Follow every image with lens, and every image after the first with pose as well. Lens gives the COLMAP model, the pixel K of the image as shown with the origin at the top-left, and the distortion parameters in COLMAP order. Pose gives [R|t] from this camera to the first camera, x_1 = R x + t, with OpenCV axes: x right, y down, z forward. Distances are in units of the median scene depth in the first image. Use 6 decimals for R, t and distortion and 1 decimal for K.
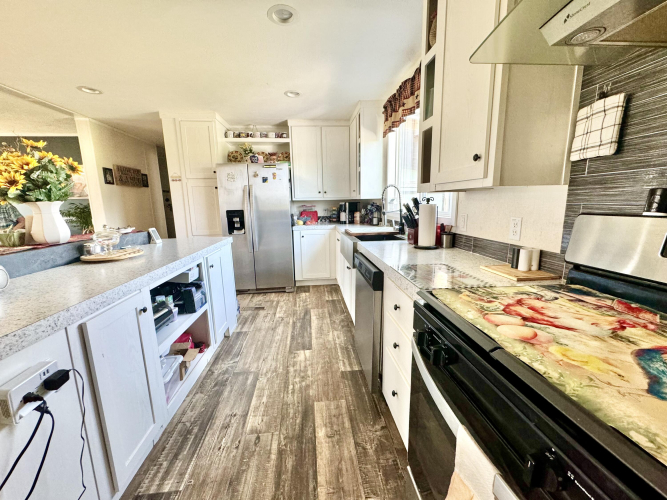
lens RADIAL K [[266.4, 0, 328.3], [0, 266.4, 251.3], [0, 0, 1]] dist [-0.000199, 0.000165]
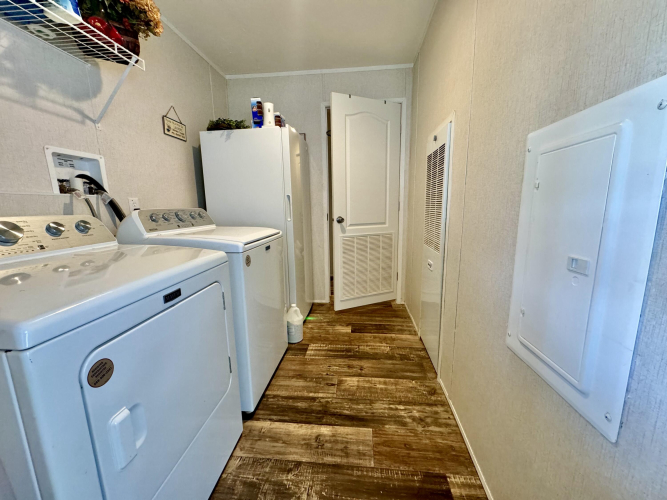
lens RADIAL K [[266.4, 0, 336.3], [0, 266.4, 251.6], [0, 0, 1]] dist [-0.000199, 0.000165]
pose [[-0.175559, 0.190119, -0.965937, 0.715464], [-0.157767, 0.963061, 0.218227, -0.101858], [0.971745, 0.190705, -0.139079, 1.040462]]
